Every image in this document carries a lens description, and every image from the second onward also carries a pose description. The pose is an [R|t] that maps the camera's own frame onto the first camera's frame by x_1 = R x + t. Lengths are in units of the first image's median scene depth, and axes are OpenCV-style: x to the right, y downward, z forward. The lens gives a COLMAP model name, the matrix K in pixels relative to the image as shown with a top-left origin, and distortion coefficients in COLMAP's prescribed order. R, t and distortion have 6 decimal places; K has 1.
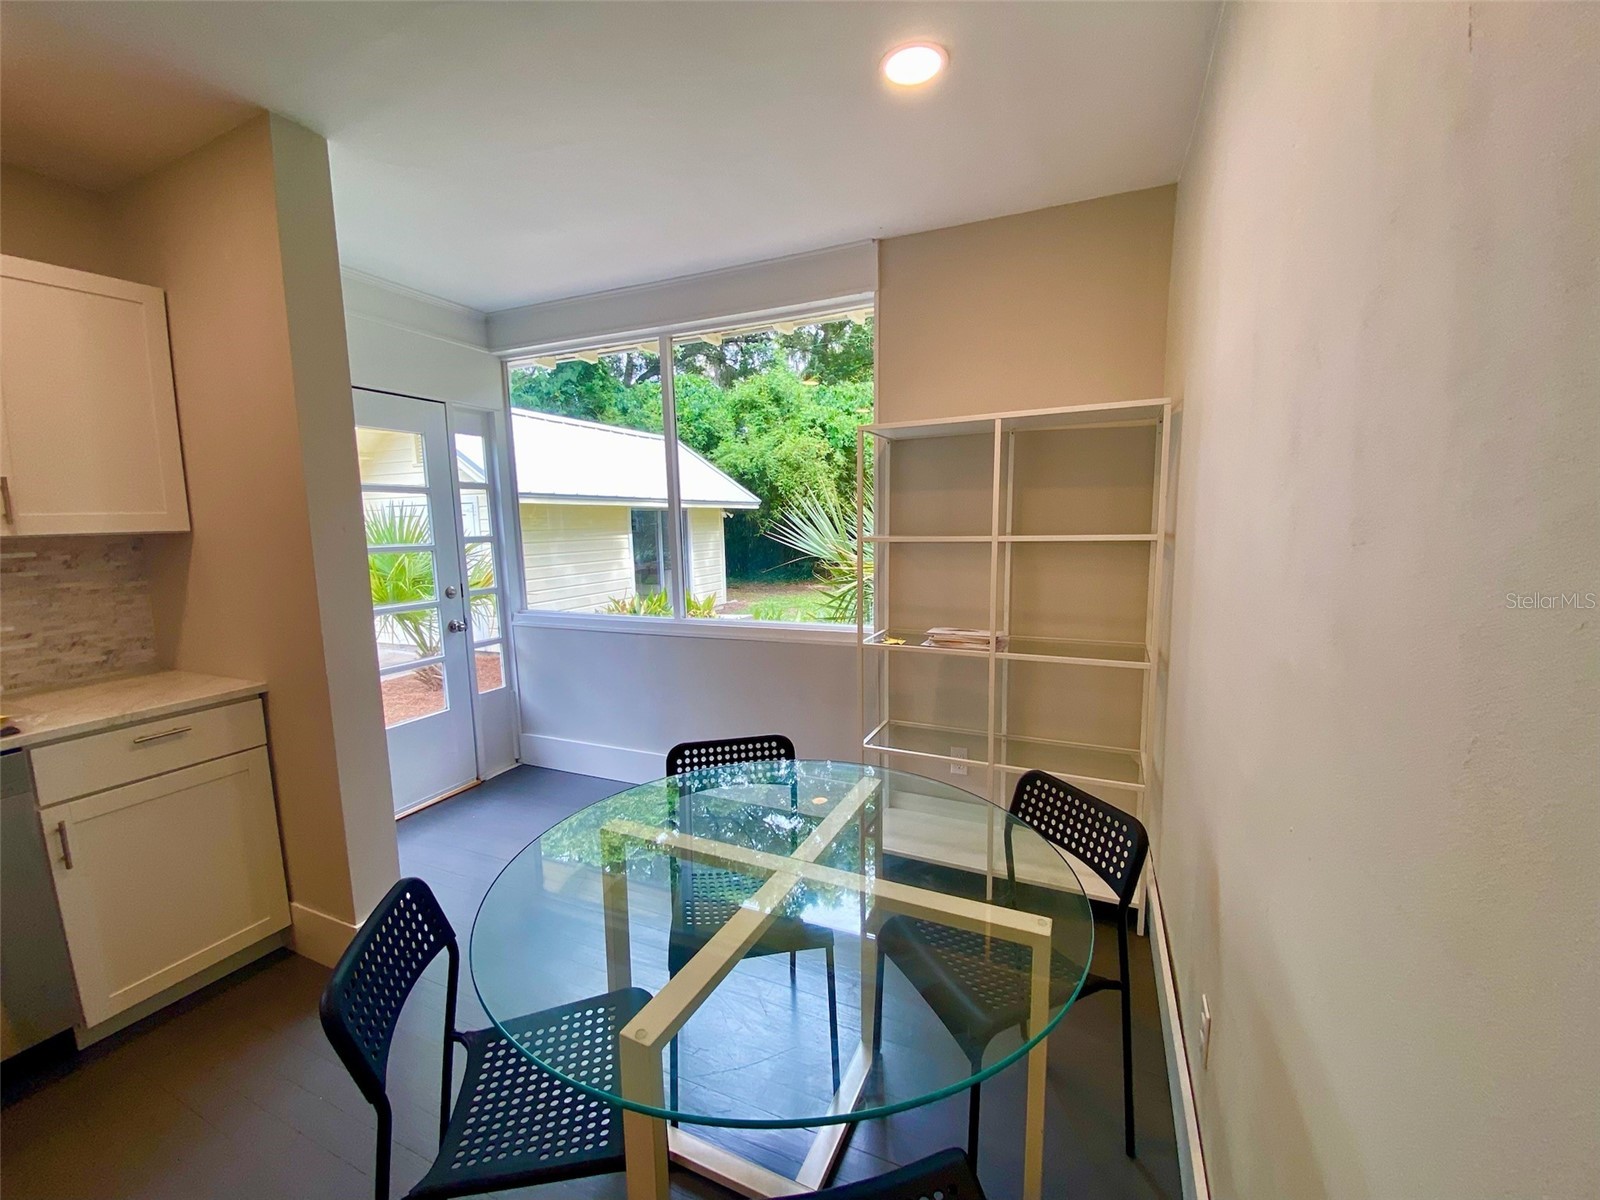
lens RADIAL K [[644.2, 0, 798.6], [0, 644.2, 601.9], [0, 0, 1]] dist [0.018754, -0.020682]
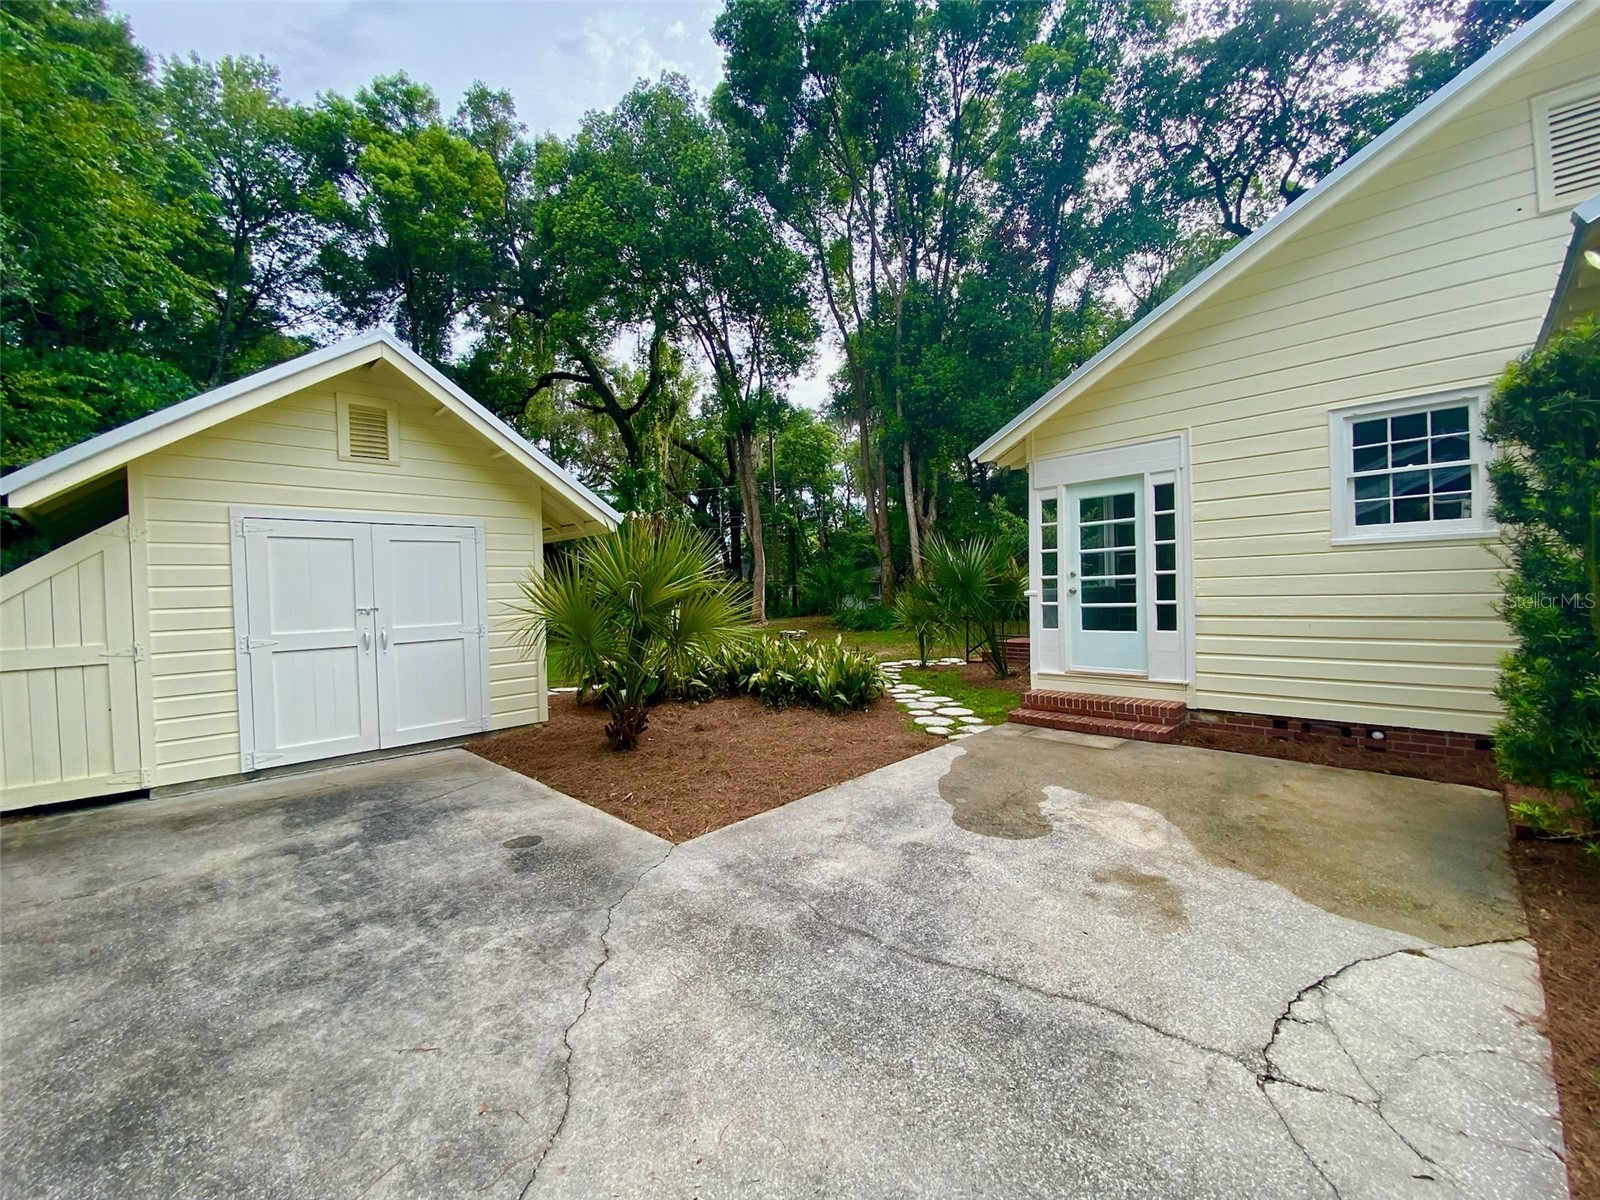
lens RADIAL K [[644.2, 0, 798.6], [0, 644.2, 601.9], [0, 0, 1]] dist [0.018754, -0.020682]
pose [[0.360256, -0.017238, 0.932694, -0.631424], [0.146330, 0.988496, -0.038251, 0.009192], [-0.921305, 0.150261, 0.358634, 0.242739]]
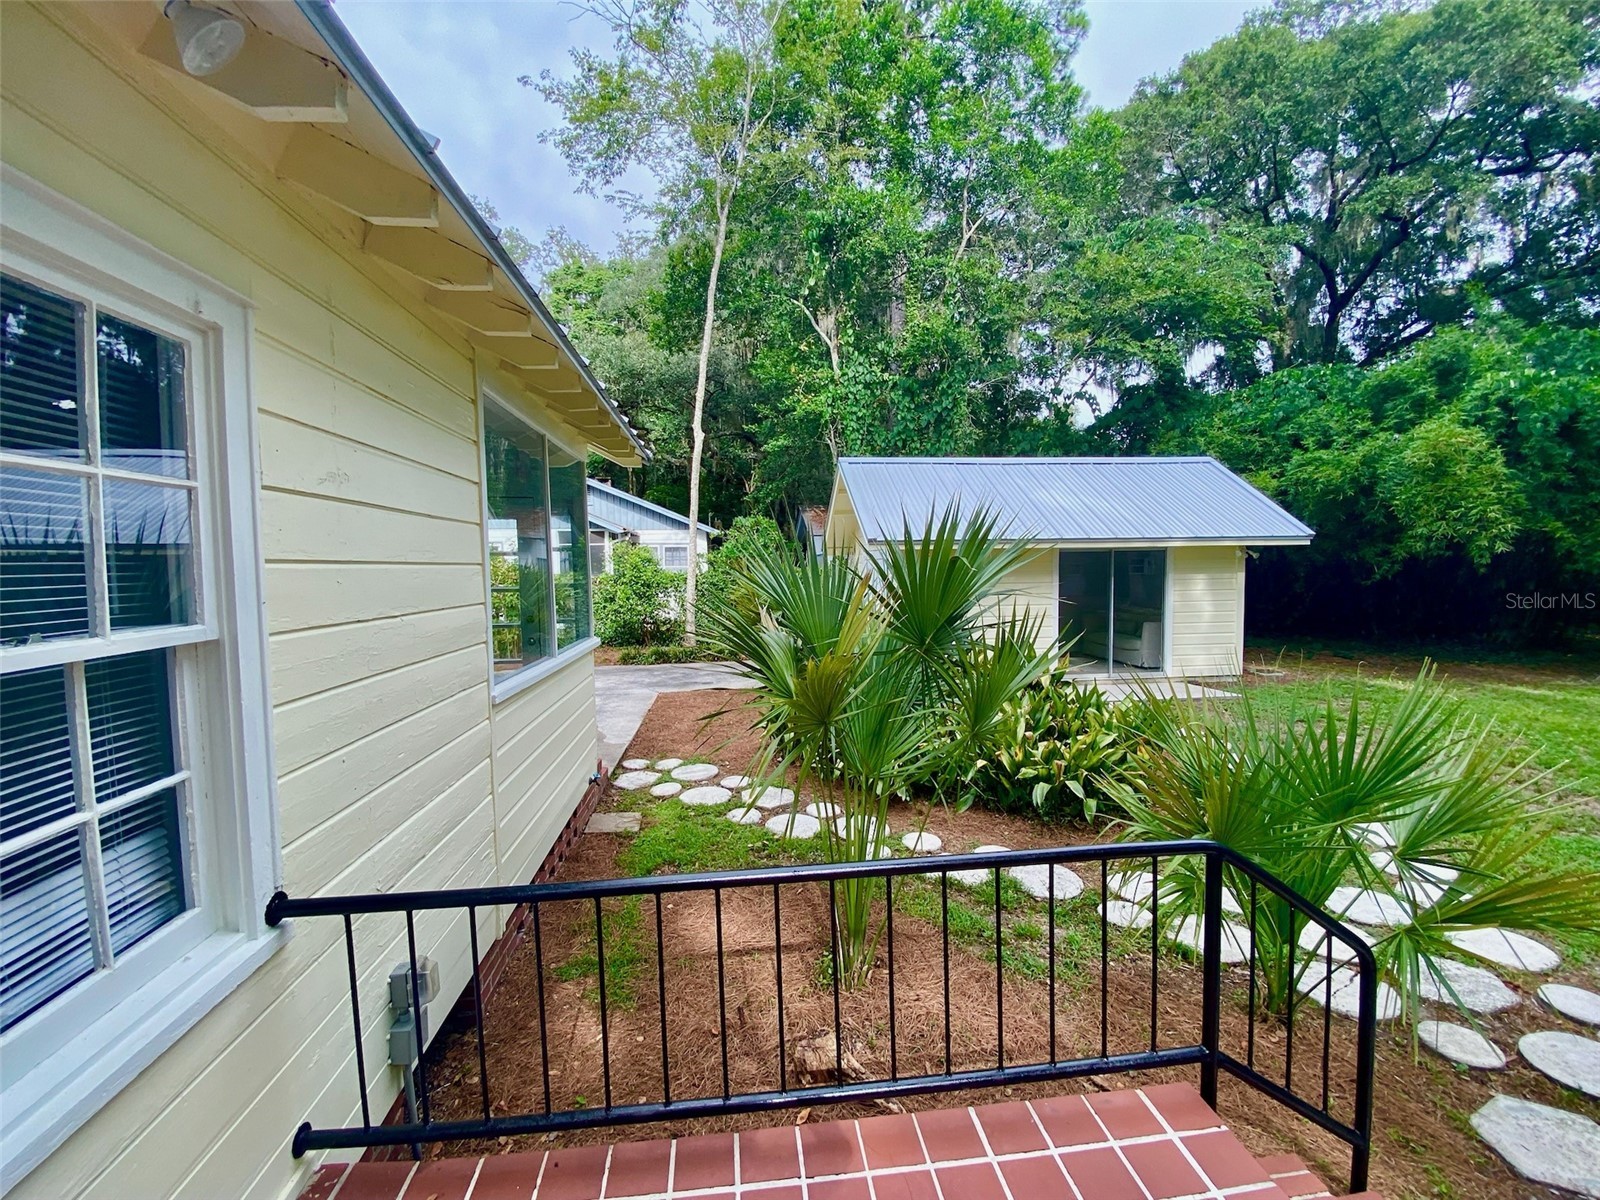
lens RADIAL K [[644.2, 0, 798.6], [0, 644.2, 601.9], [0, 0, 1]] dist [0.018754, -0.020682]
pose [[0.491415, 0.058641, -0.868949, 0.232983], [-0.102704, 0.994671, 0.009044, -0.030516], [0.864849, 0.084800, 0.494818, 0.174476]]
